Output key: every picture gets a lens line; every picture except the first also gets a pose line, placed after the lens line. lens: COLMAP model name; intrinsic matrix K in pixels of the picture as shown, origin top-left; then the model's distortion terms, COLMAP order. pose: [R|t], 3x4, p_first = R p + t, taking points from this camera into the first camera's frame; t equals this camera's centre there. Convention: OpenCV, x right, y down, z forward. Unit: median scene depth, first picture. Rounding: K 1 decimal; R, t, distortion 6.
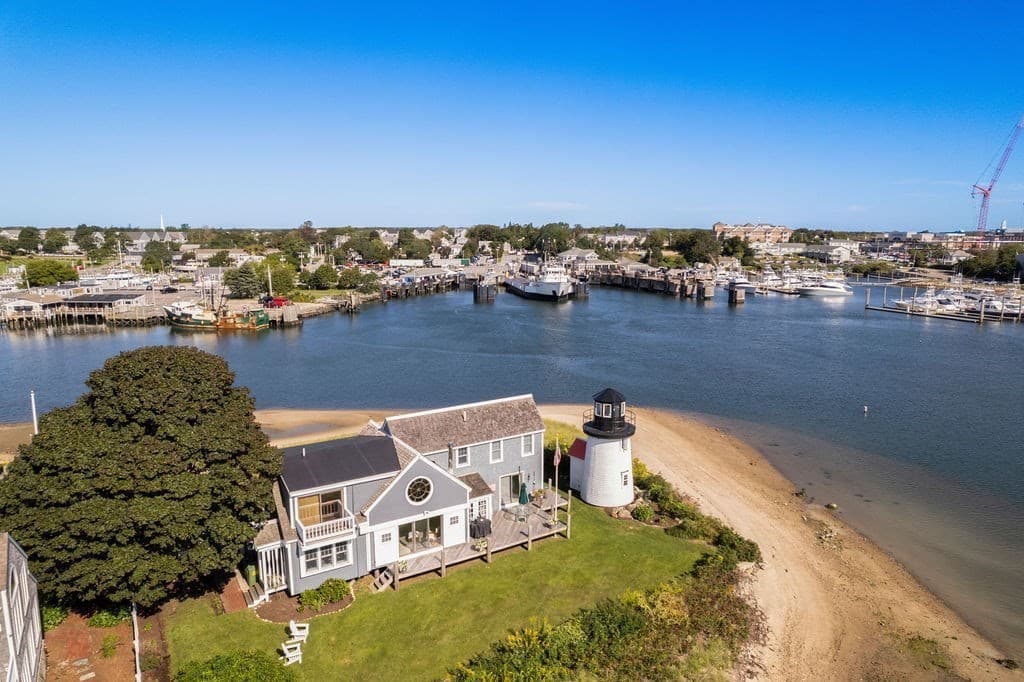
lens RADIAL K [[648.7, 0, 518.0], [0, 648.7, 341.8], [0, 0, 1]] dist [-0.060671, 0.042584]
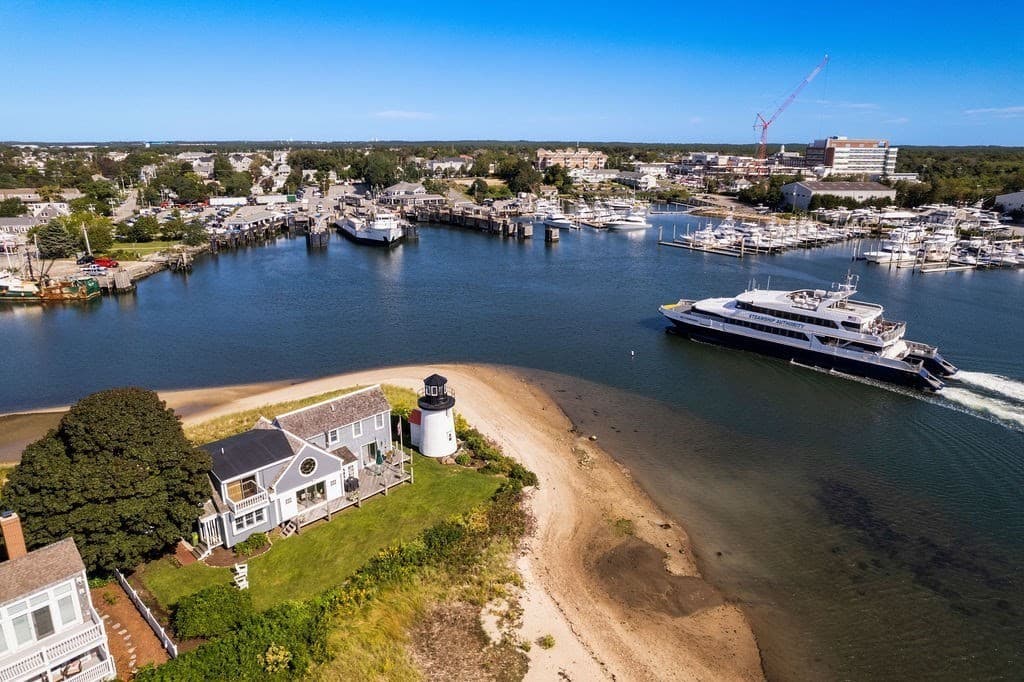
lens RADIAL K [[648.7, 0, 517.6], [0, 648.7, 339.6], [0, 0, 1]] dist [-0.060671, 0.042584]
pose [[0.967125, -0.069831, 0.244526, -0.024046], [0.039086, 0.990951, 0.128405, -0.177158], [-0.251281, -0.114626, 0.961103, -0.386010]]
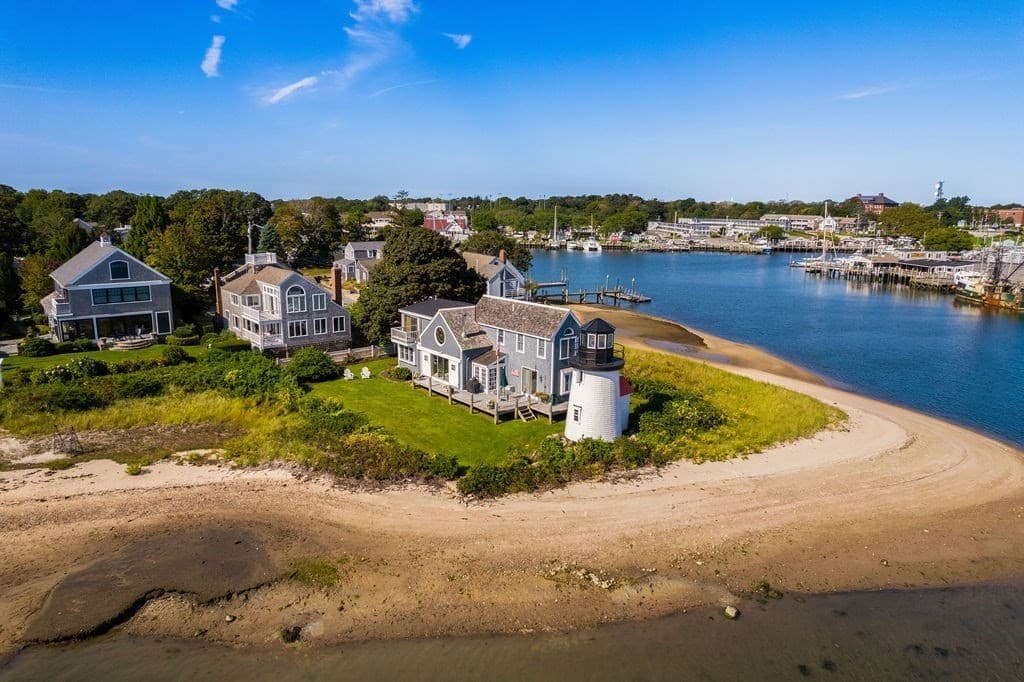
lens RADIAL K [[648.7, 0, 516.6], [0, 648.7, 338.4], [0, 0, 1]] dist [-0.060671, 0.042584]
pose [[0.112201, 0.191764, -0.975006, 1.044692], [-0.172673, 0.970037, 0.170916, -0.038481], [0.978568, 0.149180, 0.141952, 0.762454]]
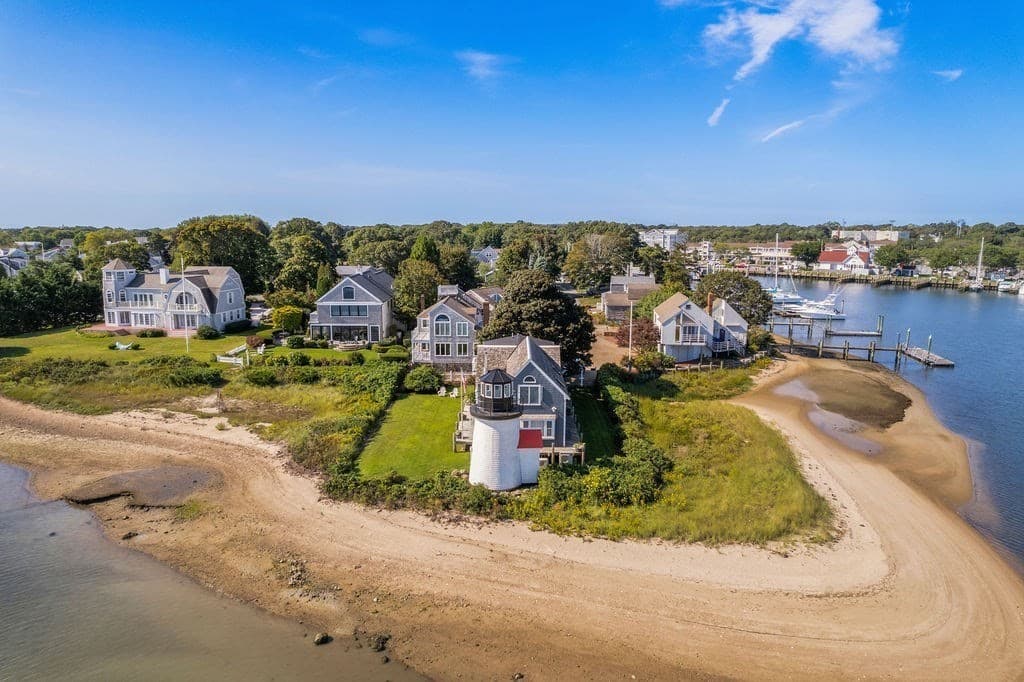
lens RADIAL K [[648.7, 0, 512.7], [0, 648.7, 343.3], [0, 0, 1]] dist [-0.060671, 0.042584]
pose [[-0.538815, 0.137536, -0.831121, 0.938706], [-0.147433, 0.955961, 0.253776, -0.215756], [0.829423, 0.259273, -0.494809, 1.496660]]
